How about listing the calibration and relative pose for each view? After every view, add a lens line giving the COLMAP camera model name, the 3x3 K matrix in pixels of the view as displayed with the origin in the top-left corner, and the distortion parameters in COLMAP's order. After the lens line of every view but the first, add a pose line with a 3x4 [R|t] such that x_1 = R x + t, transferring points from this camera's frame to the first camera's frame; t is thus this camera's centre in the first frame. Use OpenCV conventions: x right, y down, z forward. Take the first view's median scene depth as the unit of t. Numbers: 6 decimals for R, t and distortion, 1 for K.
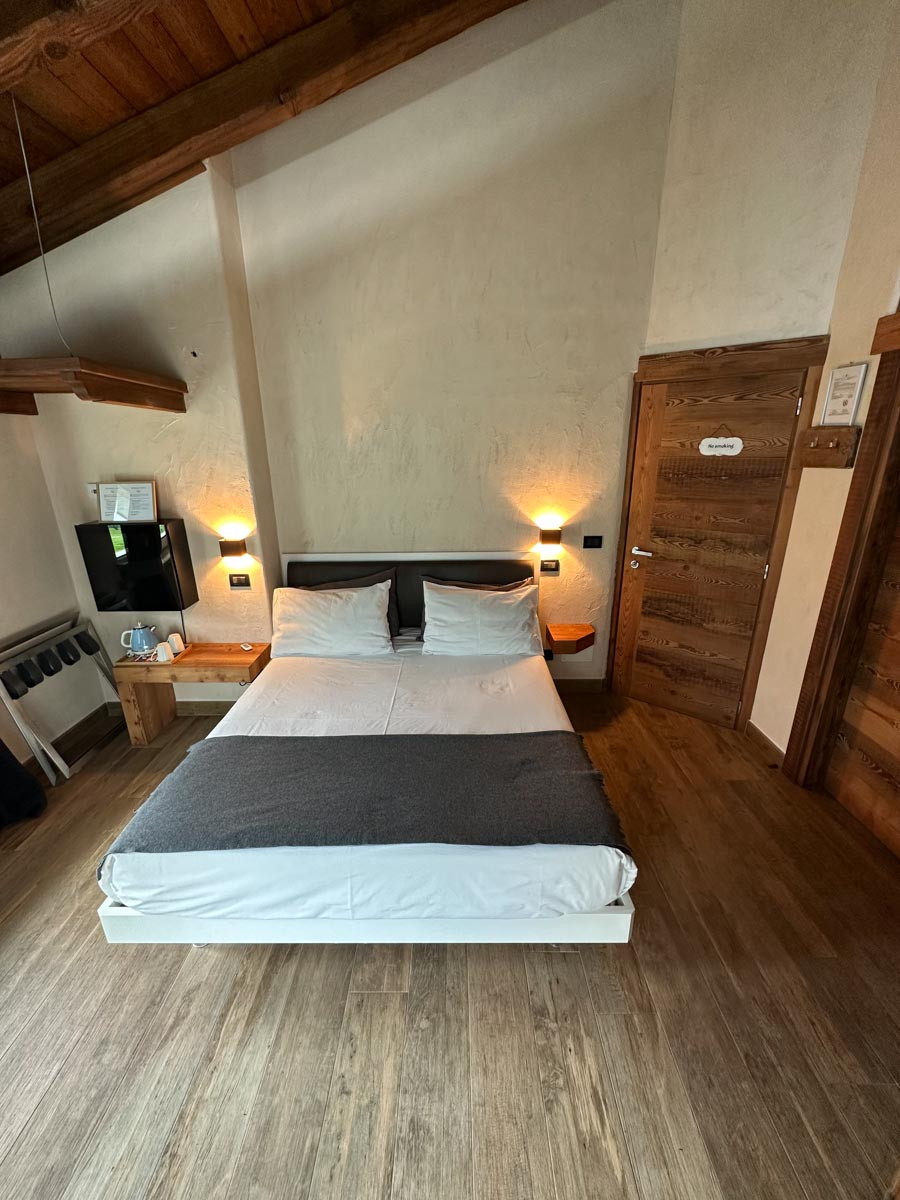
lens RADIAL K [[478.8, 0, 449.5], [0, 478.8, 599.6], [0, 0, 1]] dist [-0.003160, 0.000683]
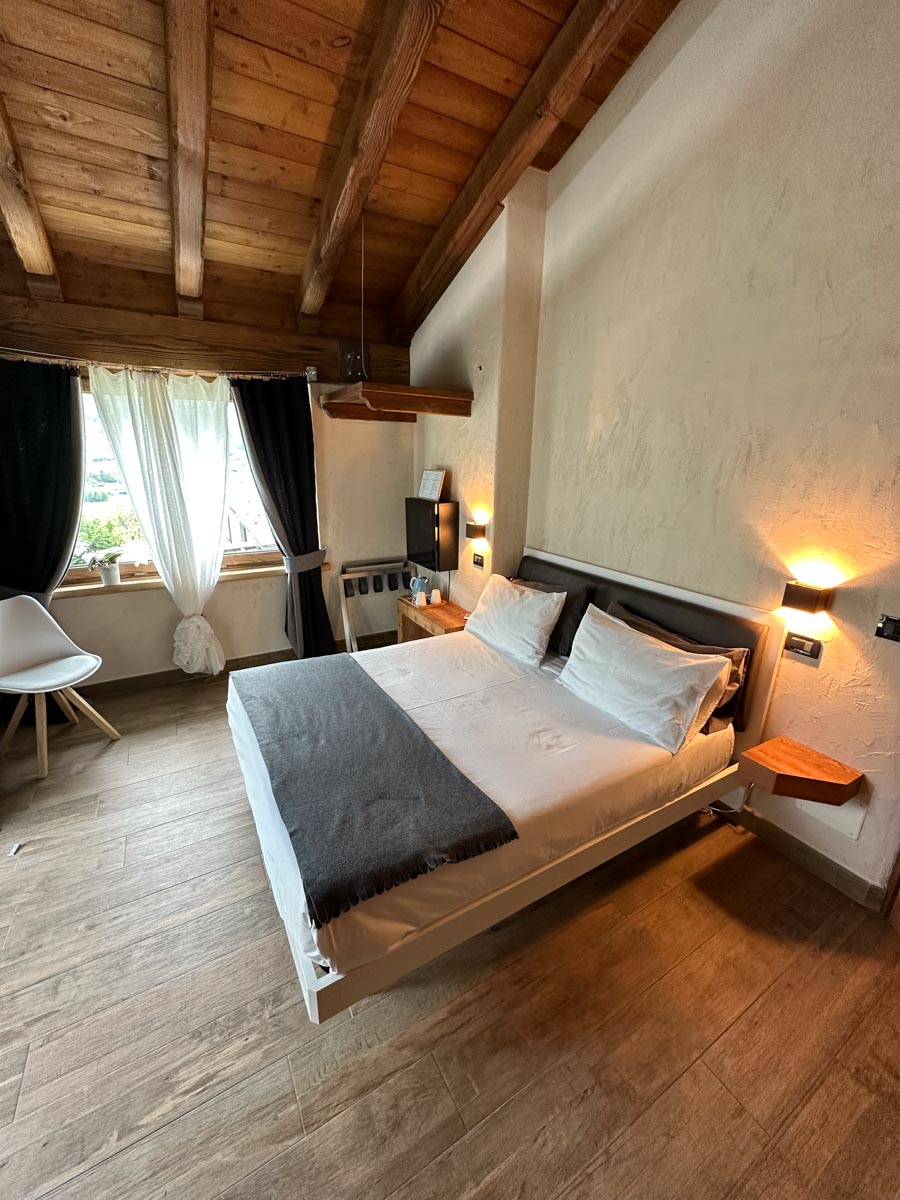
lens RADIAL K [[478.8, 0, 448.9], [0, 478.8, 599.5], [0, 0, 1]] dist [-0.003160, 0.000683]
pose [[0.511000, 0.270741, -0.815830, 0.563645], [-0.288492, 0.948070, 0.133928, -0.095485], [0.809723, 0.166923, 0.562570, 0.346284]]
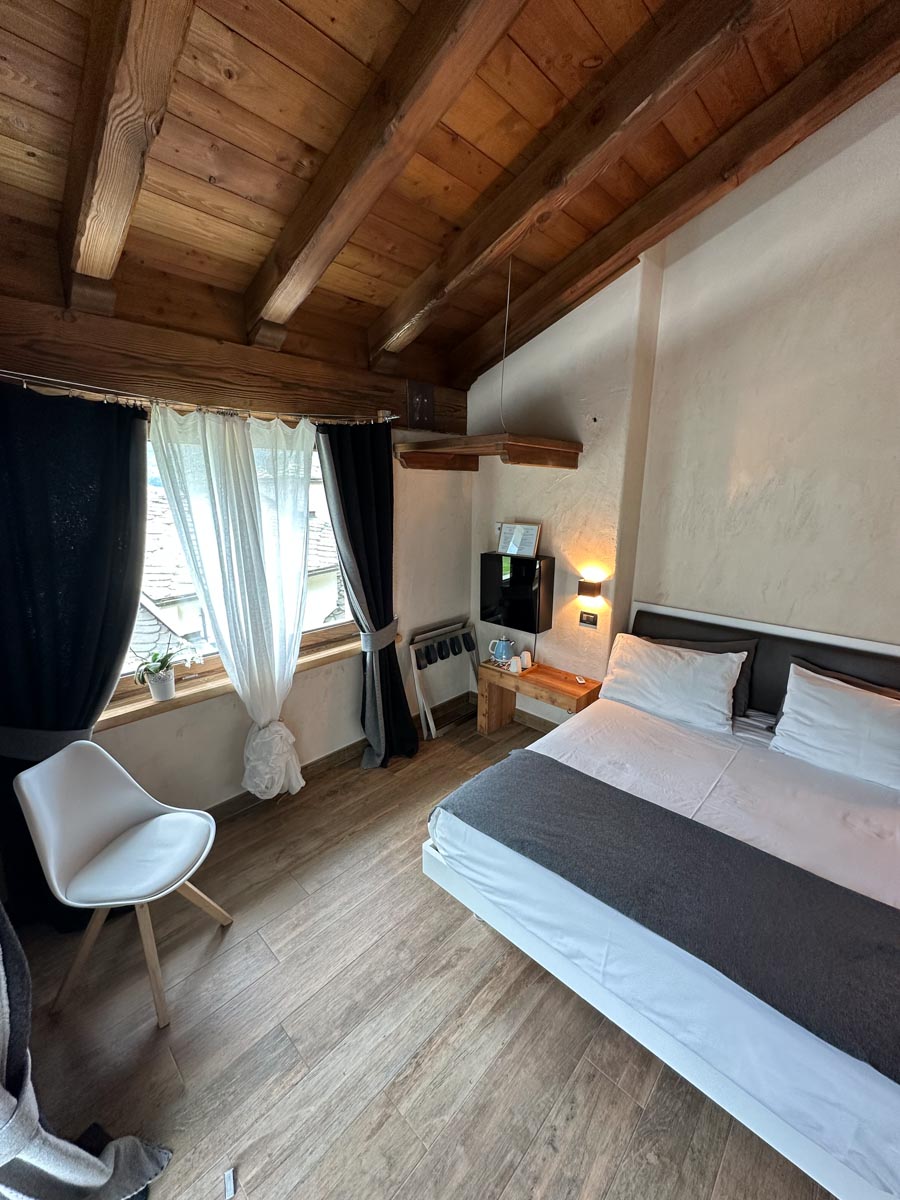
lens RADIAL K [[478.8, 0, 448.9], [0, 478.8, 599.7], [0, 0, 1]] dist [-0.003160, 0.000683]
pose [[0.731621, 0.174249, -0.659066, 0.042305], [-0.225679, 0.974176, 0.007037, -0.020232], [0.643273, 0.143589, 0.752052, -0.028346]]
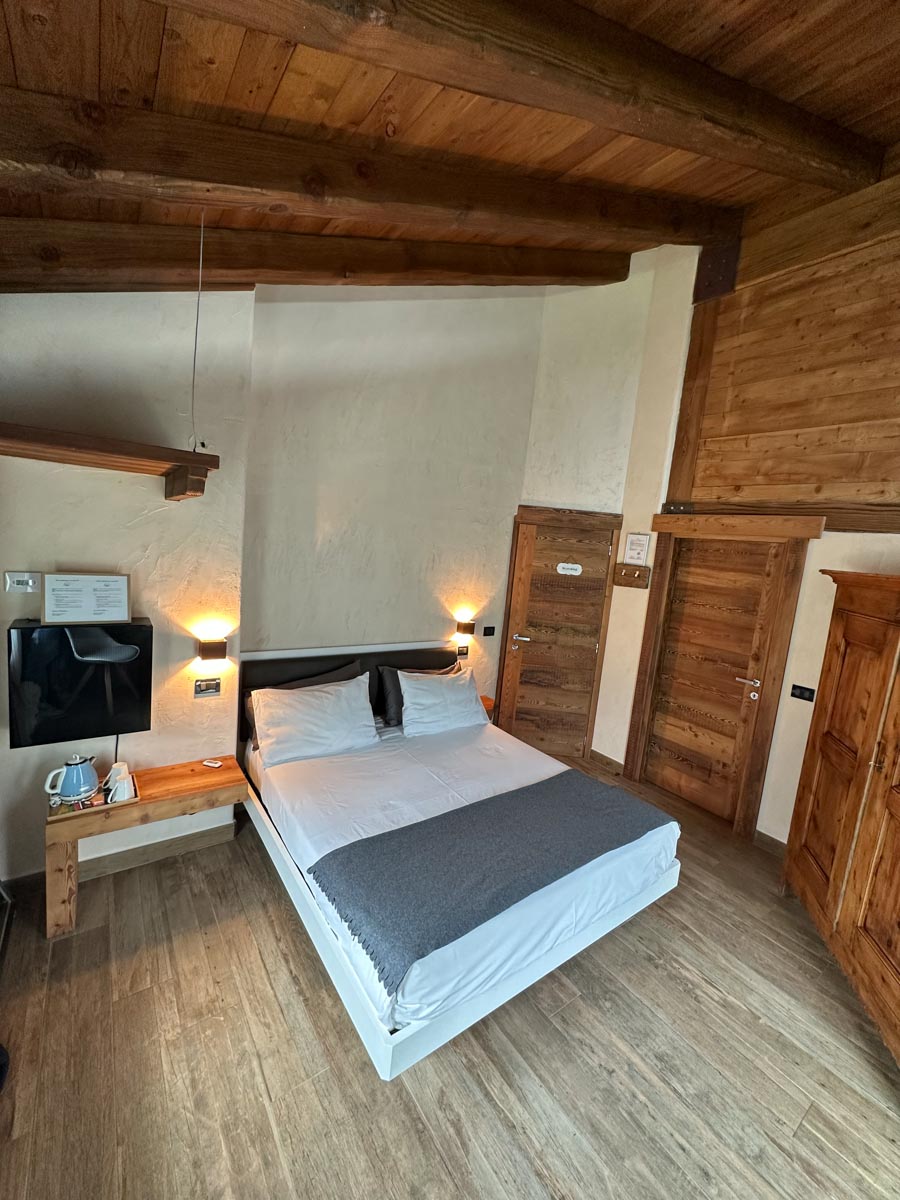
lens RADIAL K [[478.8, 0, 450.0], [0, 478.8, 599.7], [0, 0, 1]] dist [-0.003160, 0.000683]
pose [[0.796574, 0.013507, 0.604390, -0.699278], [0.087417, 0.986669, -0.137265, -0.042130], [-0.598187, 0.162176, 0.784775, 0.024342]]
